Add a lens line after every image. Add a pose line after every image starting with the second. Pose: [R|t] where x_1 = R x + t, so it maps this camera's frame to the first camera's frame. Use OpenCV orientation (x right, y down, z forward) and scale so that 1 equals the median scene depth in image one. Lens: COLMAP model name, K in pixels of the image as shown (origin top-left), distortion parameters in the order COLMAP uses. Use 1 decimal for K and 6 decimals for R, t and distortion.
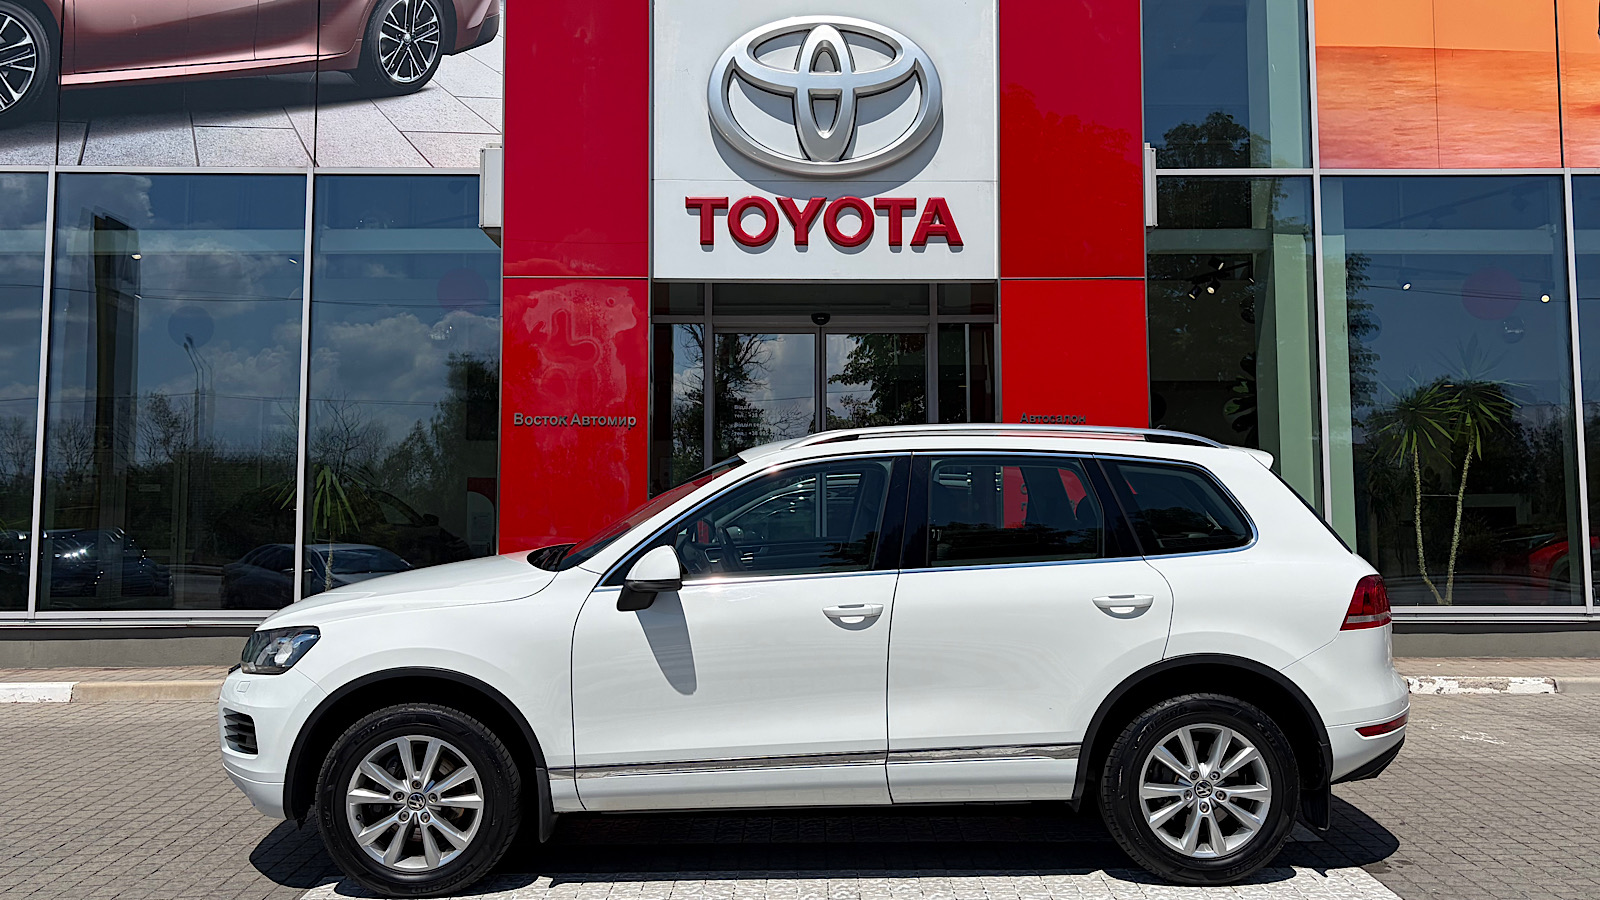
lens RADIAL K [[1353.2, 0, 808.2], [0, 1353.2, 412.3], [0, 0, 1]] dist [0.036093, -0.014893]
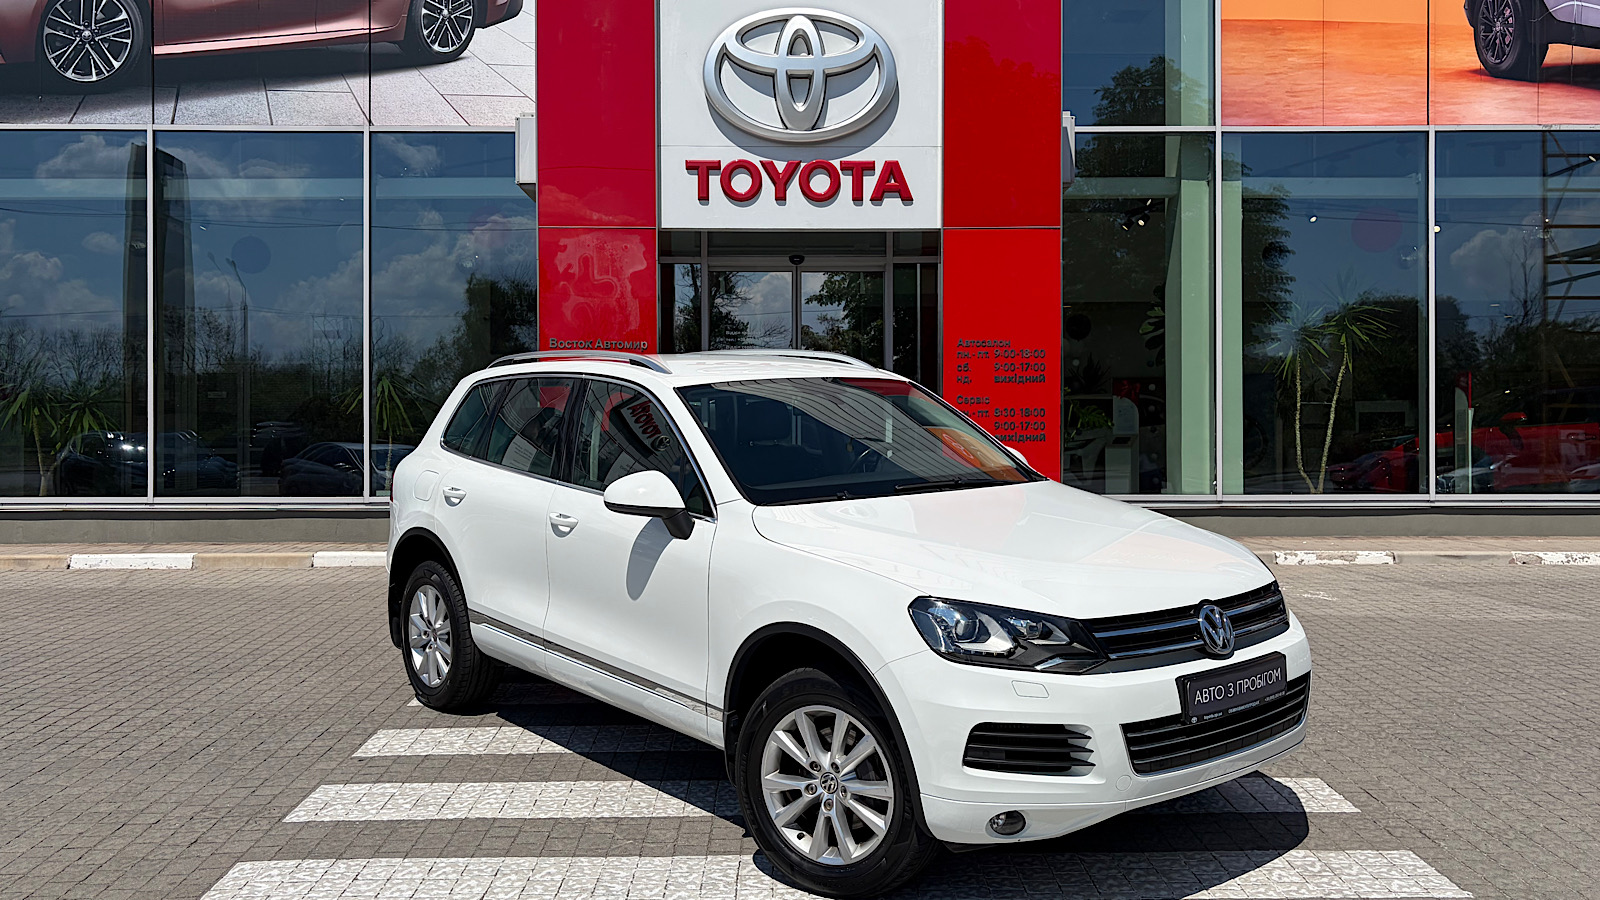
lens RADIAL K [[1241.8, 0, 781.3], [0, 1241.8, 424.8], [0, 0, 1]] dist [0.025392, 0.000097]
pose [[0.999978, 0.000618, -0.006538, 0.002087], [-0.000090, 0.996763, 0.080391, -0.008292], [0.006567, -0.080389, 0.996742, -0.099797]]
